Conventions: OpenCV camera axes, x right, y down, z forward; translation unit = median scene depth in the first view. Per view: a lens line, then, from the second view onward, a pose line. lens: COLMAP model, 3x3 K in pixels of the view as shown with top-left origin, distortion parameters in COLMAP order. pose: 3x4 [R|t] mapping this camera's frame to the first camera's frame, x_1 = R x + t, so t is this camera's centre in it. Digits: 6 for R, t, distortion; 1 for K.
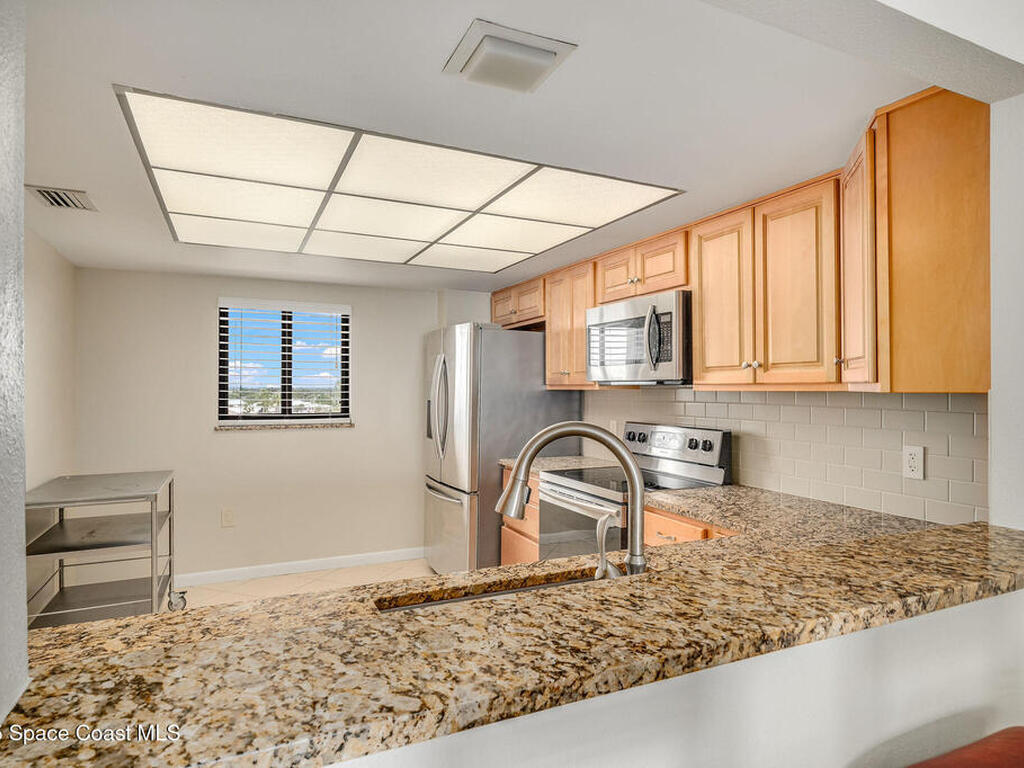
lens RADIAL K [[595.5, 0, 508.8], [0, 595.5, 384.1], [0, 0, 1]] dist [0.003134, 0.002764]
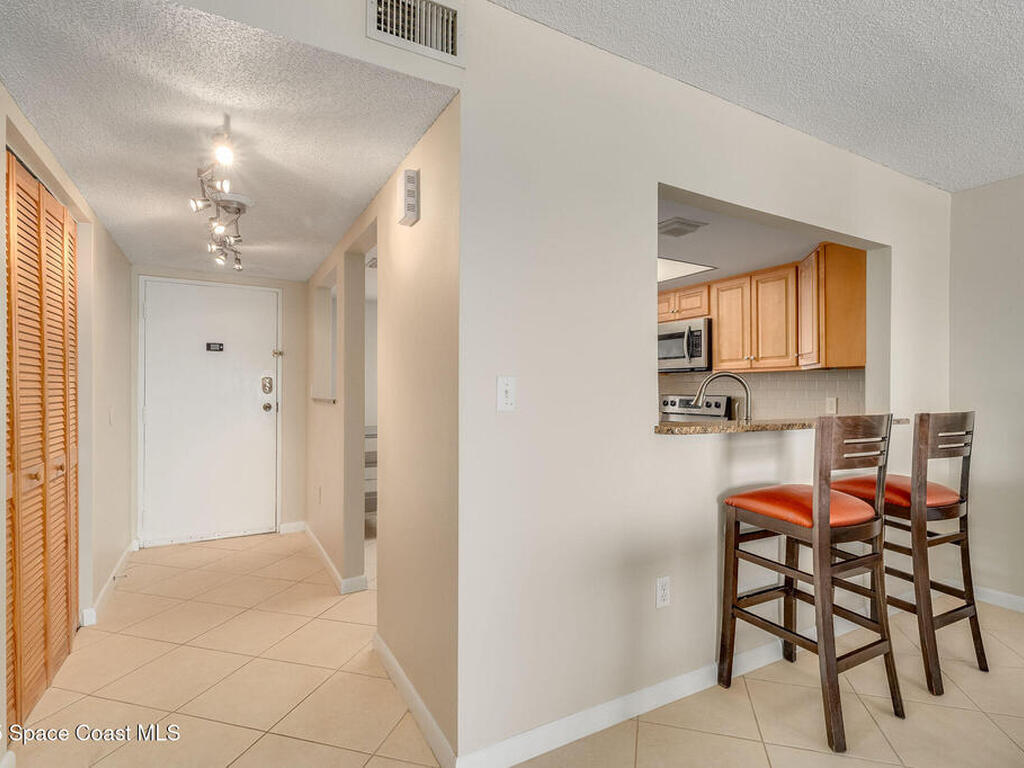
lens RADIAL K [[508.2, 0, 514.5], [0, 508.2, 390.2], [0, 0, 1]] dist [-0.002143, -0.000426]
pose [[0.997840, 0.001794, 0.065666, -0.455555], [-0.002200, 0.999979, 0.006113, 0.062473], [-0.065654, -0.006244, 0.997823, -0.582437]]
